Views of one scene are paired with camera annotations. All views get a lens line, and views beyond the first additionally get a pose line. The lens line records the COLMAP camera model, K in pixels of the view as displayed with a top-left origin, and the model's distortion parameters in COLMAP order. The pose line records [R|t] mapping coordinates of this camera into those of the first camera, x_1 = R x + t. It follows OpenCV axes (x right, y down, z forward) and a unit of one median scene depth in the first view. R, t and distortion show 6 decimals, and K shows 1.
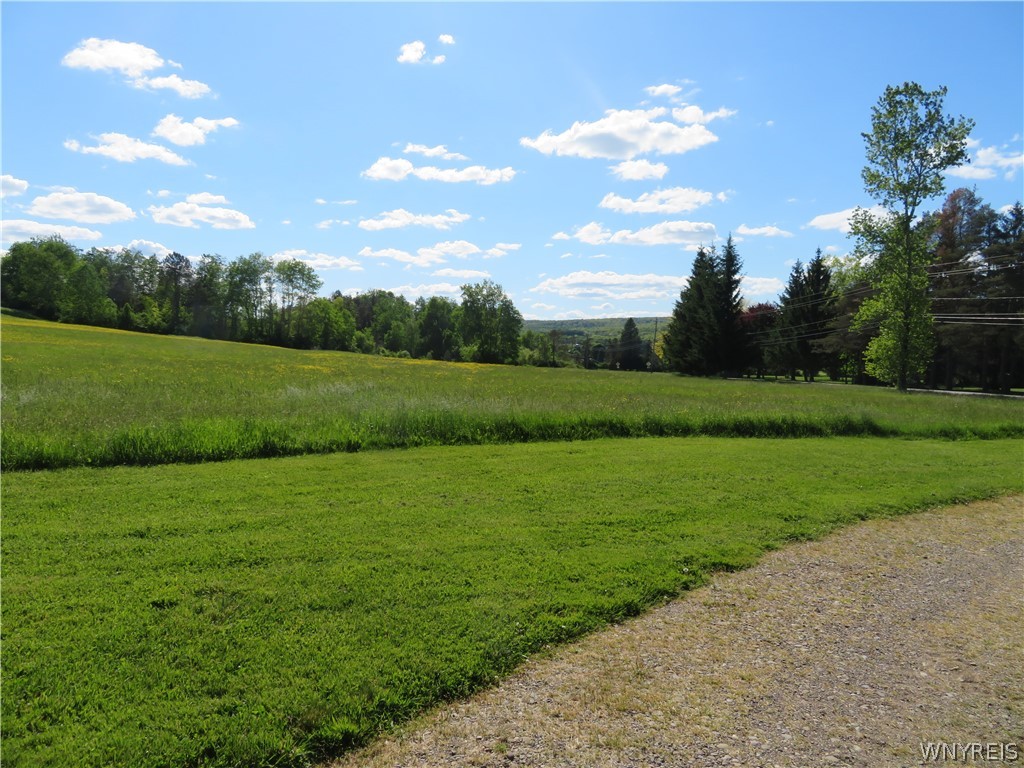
lens RADIAL K [[730.8, 0, 519.6], [0, 730.8, 379.3], [0, 0, 1]] dist [-0.004348, 0.002944]
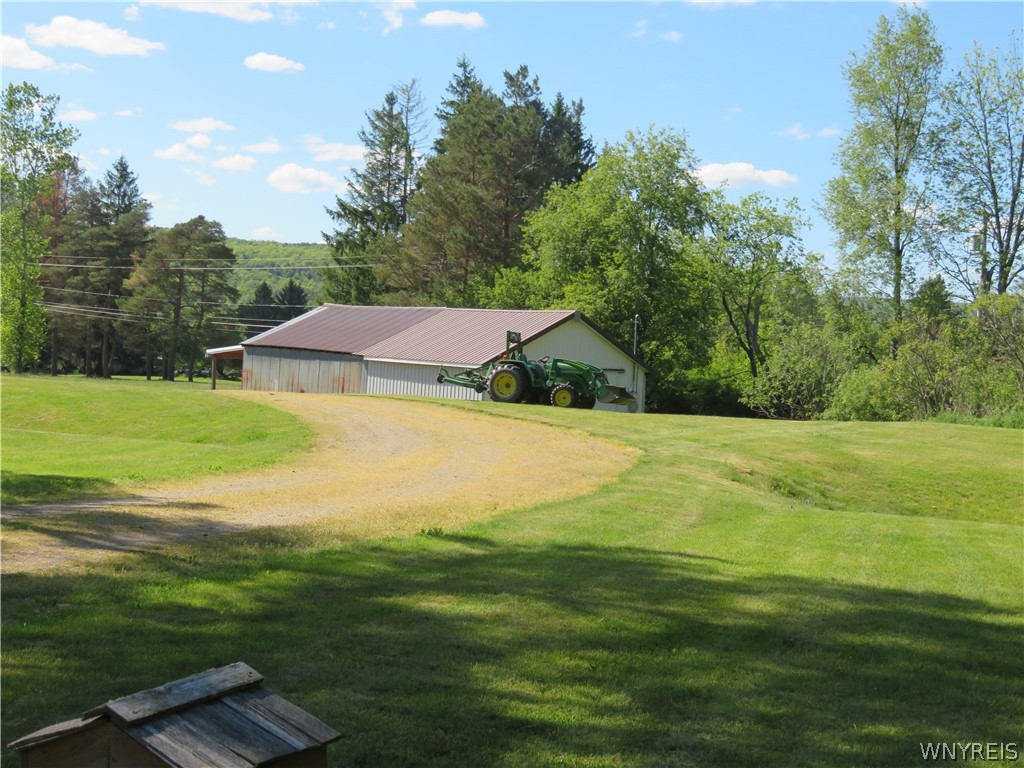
lens RADIAL K [[1605.7, 0, 510.5], [0, 1605.7, 384.6], [0, 0, 1]] dist [0.005378, 0.000000]
pose [[0.678934, -0.007326, 0.734163, -0.451199], [-0.003365, 0.999909, 0.013090, -0.002716], [-0.734192, -0.011358, 0.678847, -0.707037]]
